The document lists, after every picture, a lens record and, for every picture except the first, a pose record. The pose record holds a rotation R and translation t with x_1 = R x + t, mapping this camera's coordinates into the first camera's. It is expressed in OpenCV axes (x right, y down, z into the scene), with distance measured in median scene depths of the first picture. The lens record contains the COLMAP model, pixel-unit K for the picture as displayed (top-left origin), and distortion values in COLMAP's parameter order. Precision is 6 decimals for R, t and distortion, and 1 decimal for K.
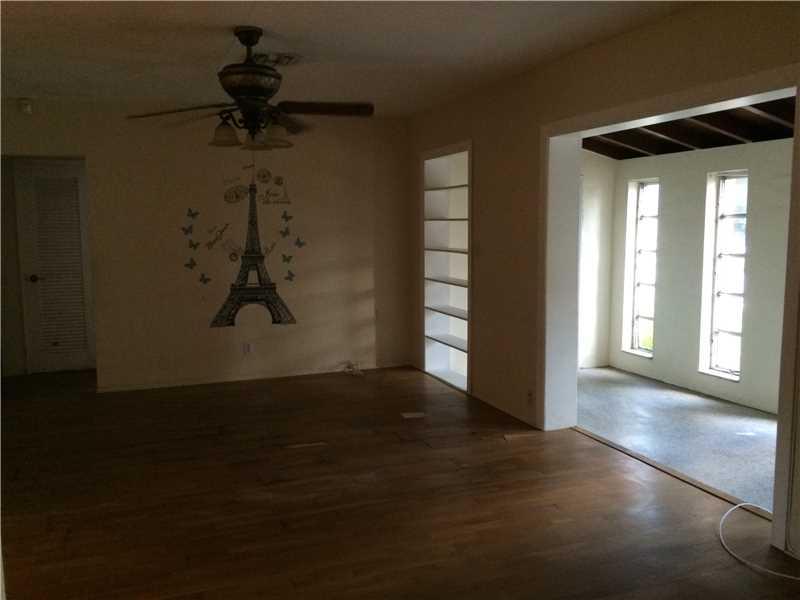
lens RADIAL K [[707.7, 0, 389.3], [0, 707.7, 301.0], [0, 0, 1]] dist [0.090272, -0.065472]
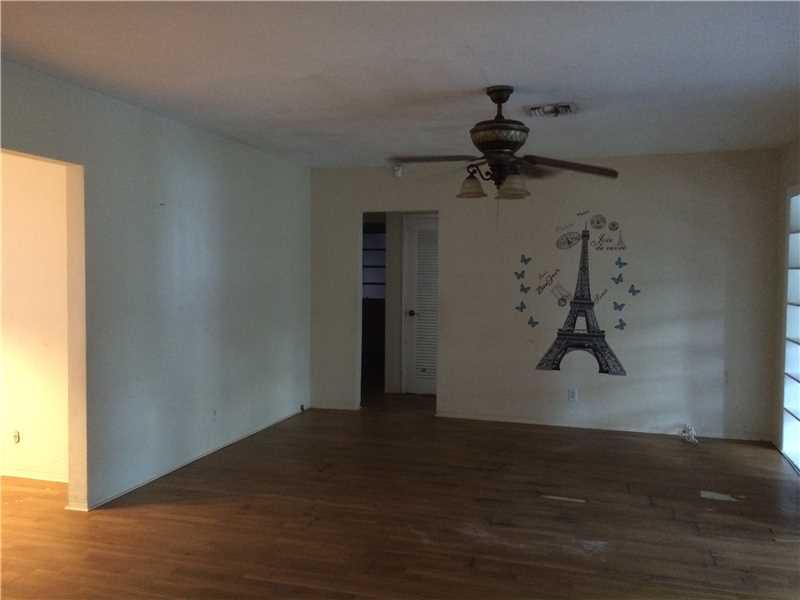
lens RADIAL K [[707.7, 0, 389.3], [0, 707.7, 301.0], [0, 0, 1]] dist [0.090272, -0.065472]
pose [[0.796167, 0.045278, -0.603381, 0.194037], [-0.083619, 0.995862, -0.035606, -0.007055], [0.599272, 0.078802, 0.796658, 0.047547]]
